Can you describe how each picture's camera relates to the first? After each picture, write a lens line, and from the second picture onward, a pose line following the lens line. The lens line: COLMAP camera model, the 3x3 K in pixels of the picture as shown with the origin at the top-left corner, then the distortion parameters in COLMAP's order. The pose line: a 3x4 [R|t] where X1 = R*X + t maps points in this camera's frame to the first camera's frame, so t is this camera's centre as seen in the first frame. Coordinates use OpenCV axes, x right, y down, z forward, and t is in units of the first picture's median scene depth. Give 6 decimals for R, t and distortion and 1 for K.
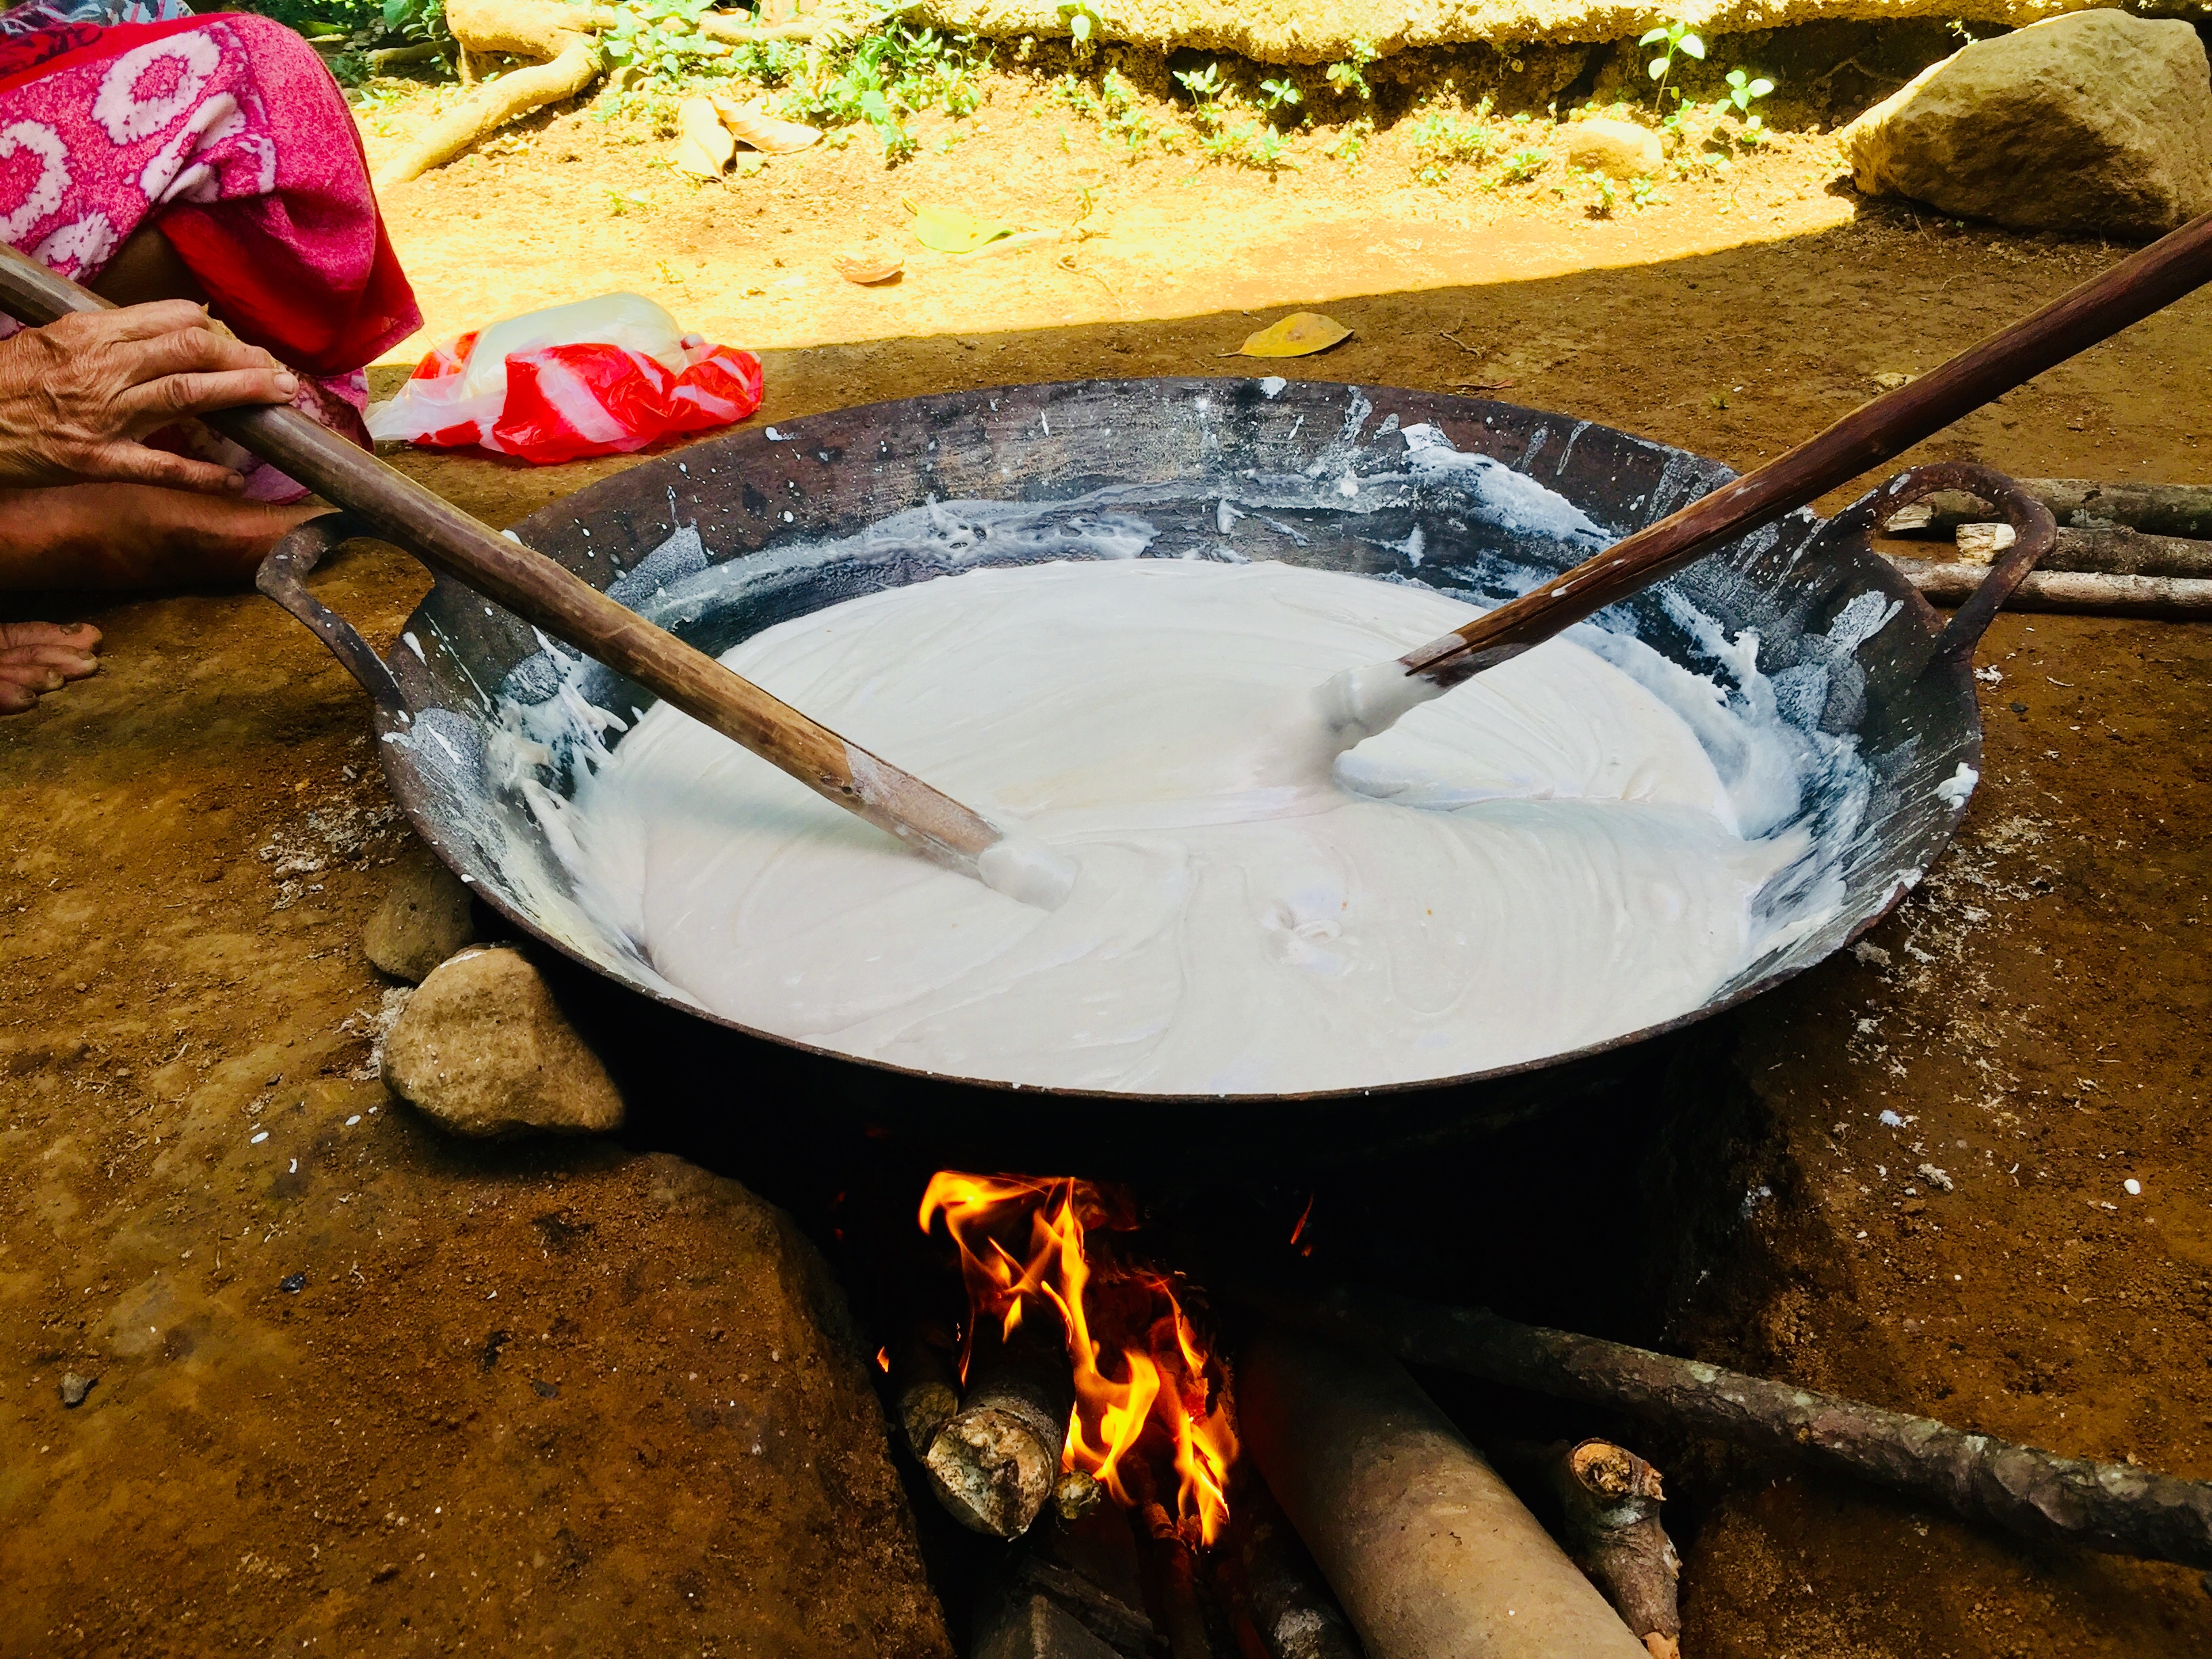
lens RADIAL K [[1875.3, 0, 1106.0], [0, 1875.3, 829.5], [0, 0, 1]] dist [0.052592, -0.004563]
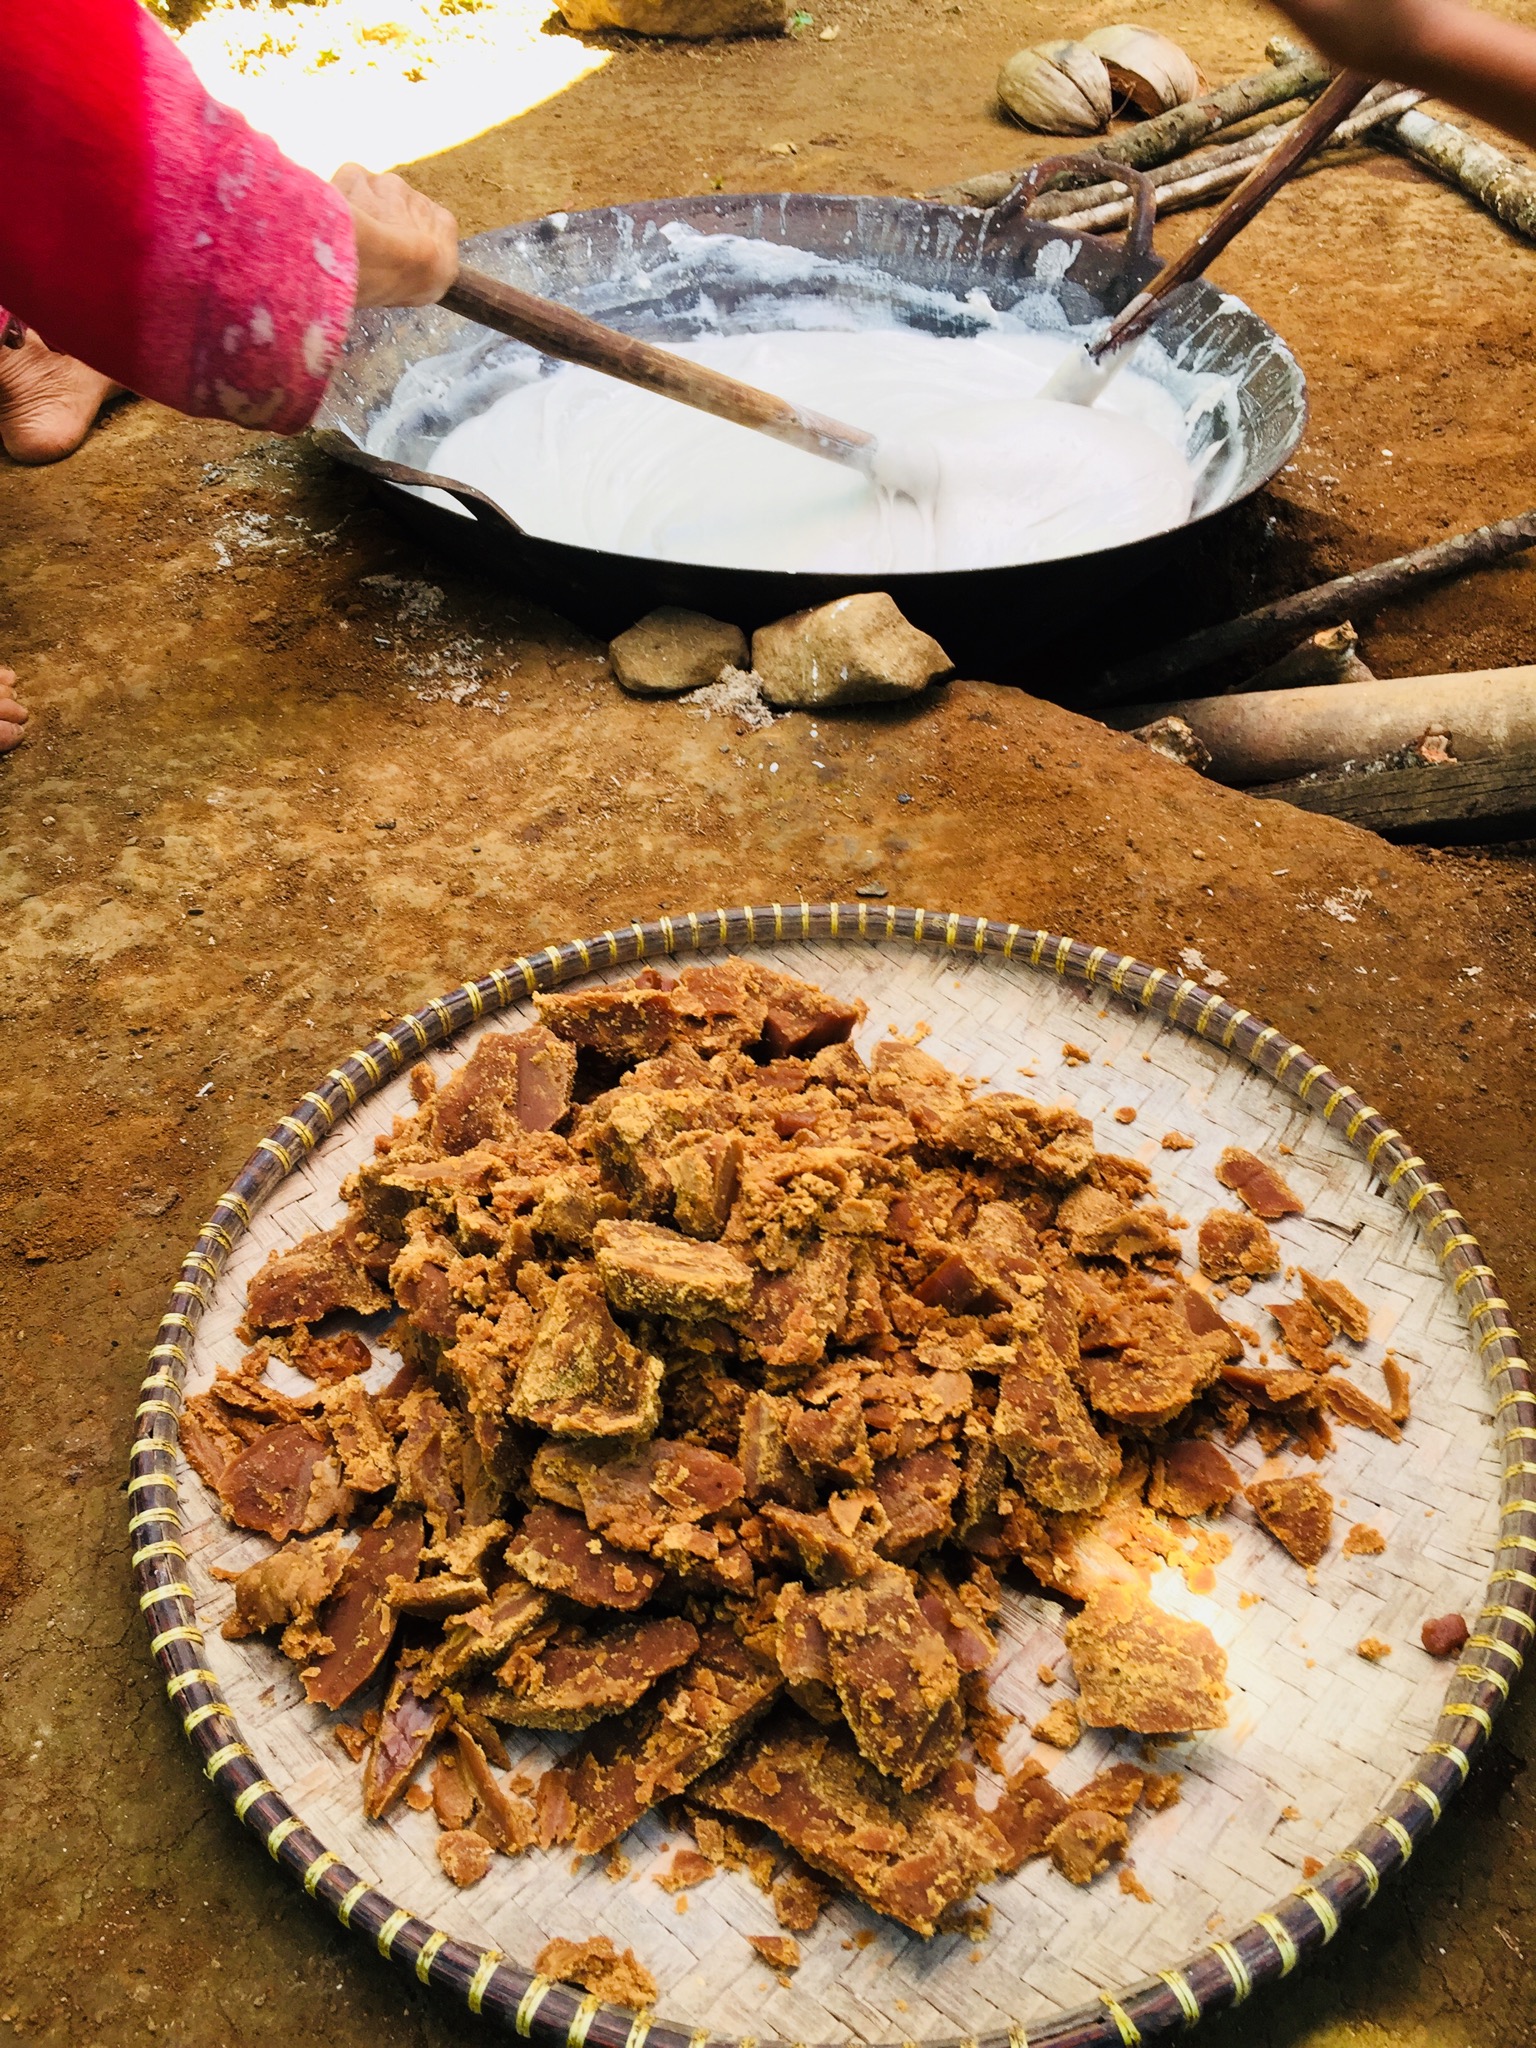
lens RADIAL K [[1706.4, 0, 768.0], [0, 1706.4, 1024.0], [0, 0, 1]] dist [-0.005490, -0.009872]
pose [[0.694628, -0.467366, 0.546864, -0.922033], [0.355888, 0.883917, 0.303371, -0.055408], [-0.625168, -0.016107, 0.780324, -0.067671]]
